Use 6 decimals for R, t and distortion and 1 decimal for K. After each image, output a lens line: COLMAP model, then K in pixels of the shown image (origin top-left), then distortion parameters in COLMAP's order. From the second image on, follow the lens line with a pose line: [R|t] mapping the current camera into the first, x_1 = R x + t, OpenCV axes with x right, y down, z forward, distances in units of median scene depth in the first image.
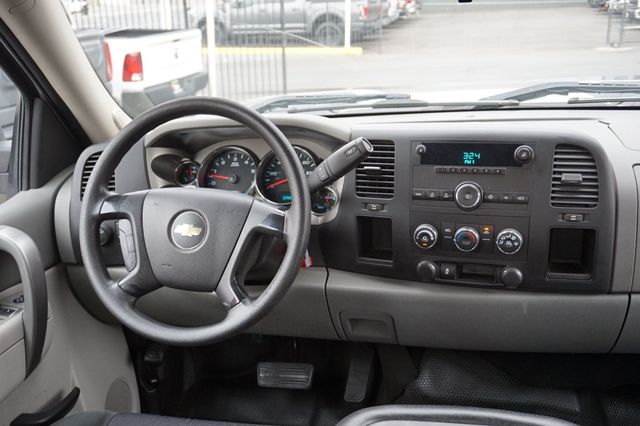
lens RADIAL K [[645.7, 0, 316.0], [0, 645.7, 217.3], [0, 0, 1]] dist [-0.015242, 0.000000]
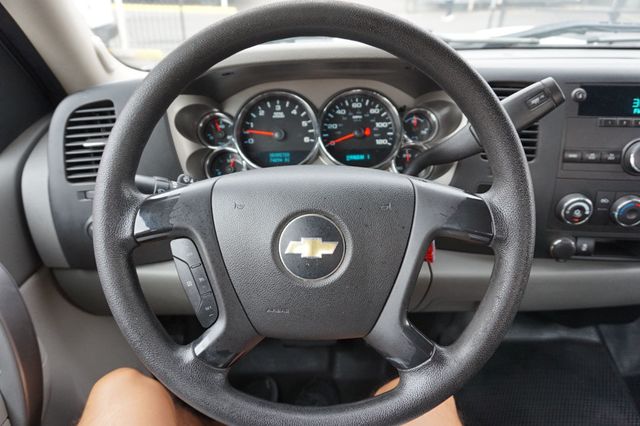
lens RADIAL K [[433.8, 0, 317.2], [0, 433.8, 212.9], [0, 0, 1]] dist [-0.036701, 0.011337]
pose [[0.965168, -0.082201, 0.248384, -0.233439], [0.036991, 0.982699, 0.181479, -0.064003], [-0.259004, -0.165970, 0.951510, 0.522645]]
